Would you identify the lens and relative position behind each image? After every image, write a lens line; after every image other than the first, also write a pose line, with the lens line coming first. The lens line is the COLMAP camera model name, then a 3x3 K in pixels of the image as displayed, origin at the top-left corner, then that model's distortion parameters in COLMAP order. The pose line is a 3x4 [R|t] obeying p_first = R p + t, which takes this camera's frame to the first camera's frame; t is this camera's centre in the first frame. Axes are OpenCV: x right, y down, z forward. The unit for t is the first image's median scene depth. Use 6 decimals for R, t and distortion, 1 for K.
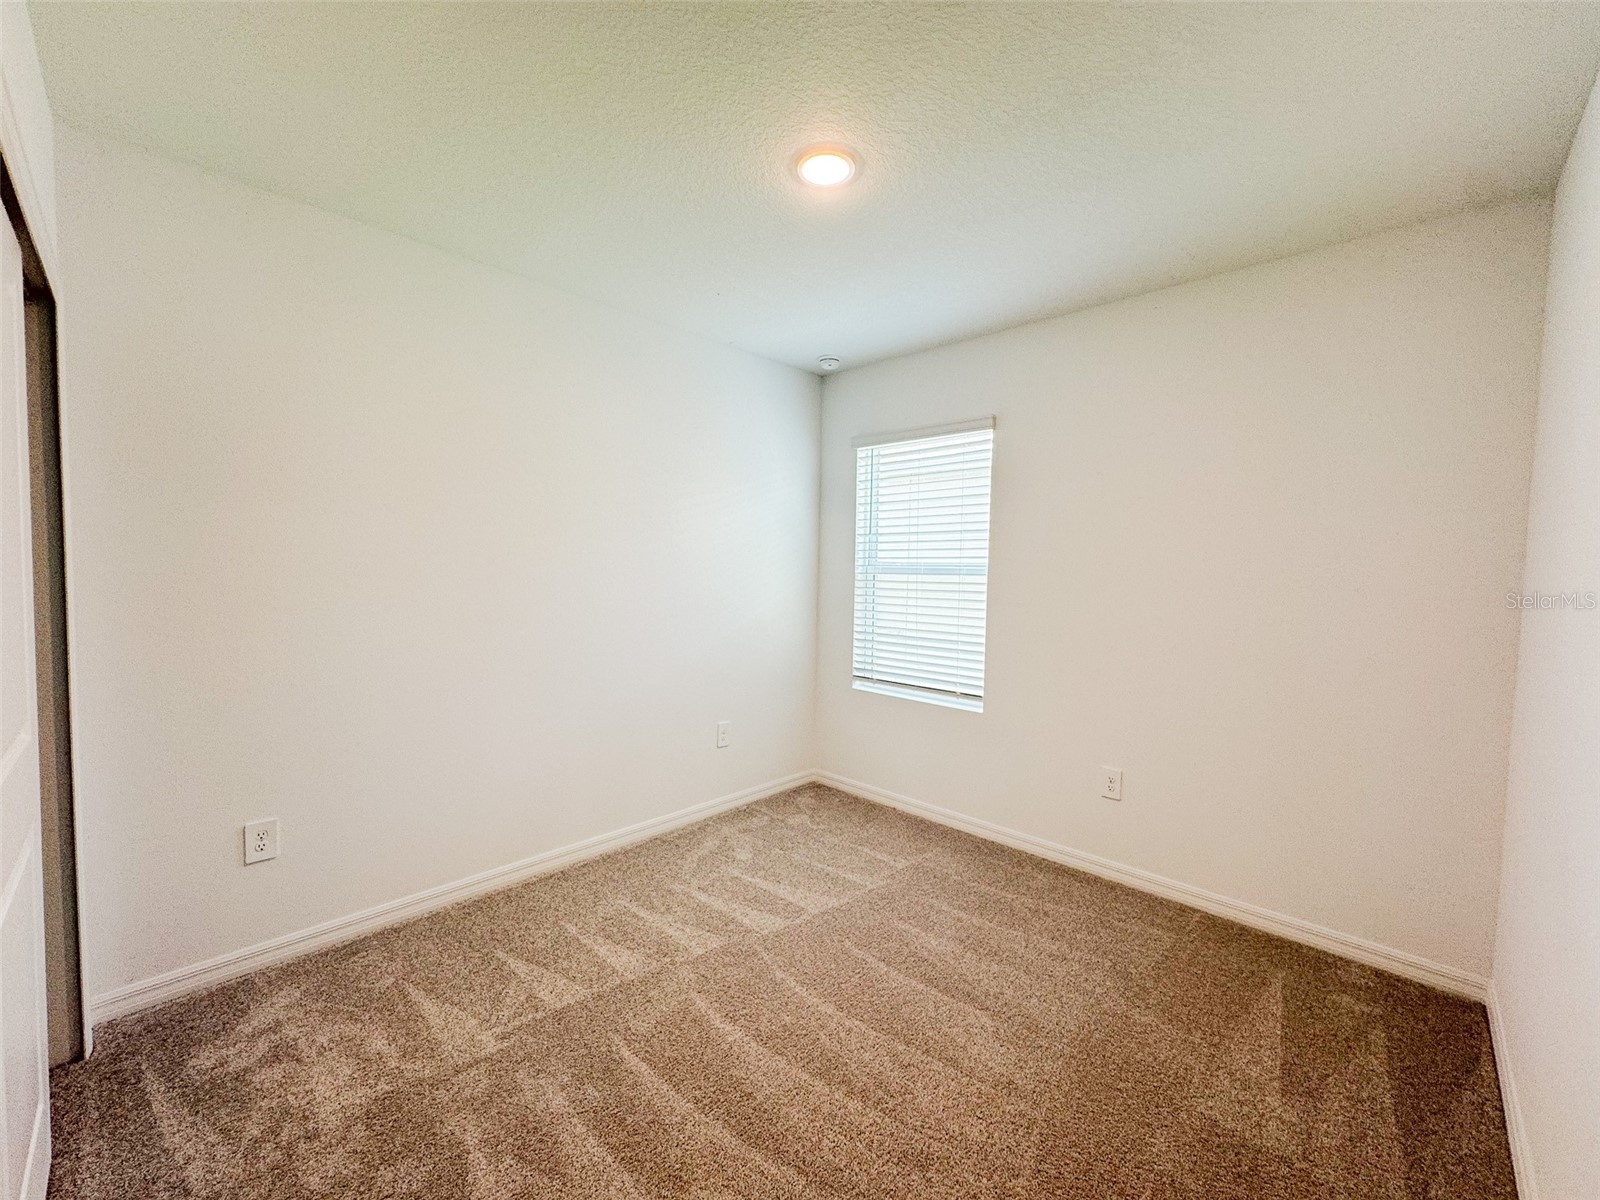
lens RADIAL K [[638.4, 0, 801.5], [0, 638.4, 600.4], [0, 0, 1]] dist [0.000409, 0.000413]
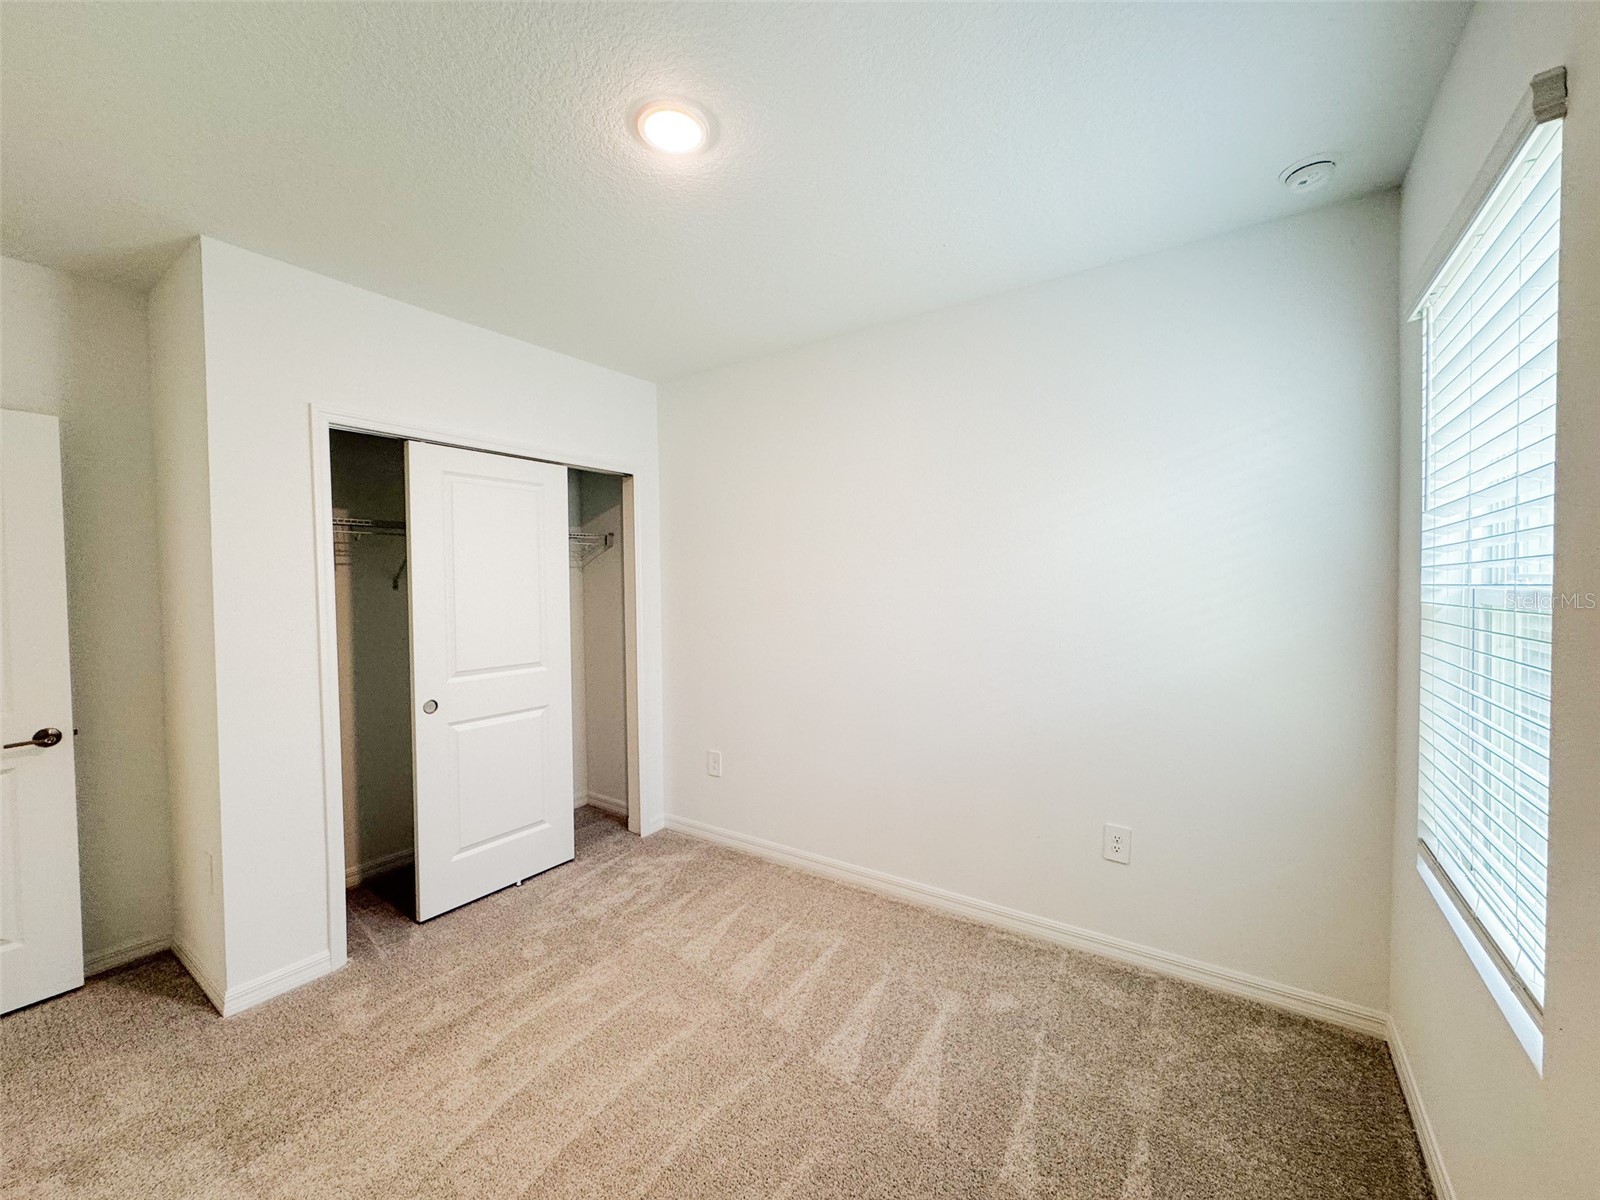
lens RADIAL K [[638.2, 0, 800.0], [0, 638.2, 600.0], [0, 0, 1]] dist [0.001066, 0.000239]
pose [[0.151561, 0.005314, -0.988434, 0.629731], [-0.034444, 0.999407, 0.000091, -0.042598], [0.987848, 0.034031, 0.151654, 0.733020]]
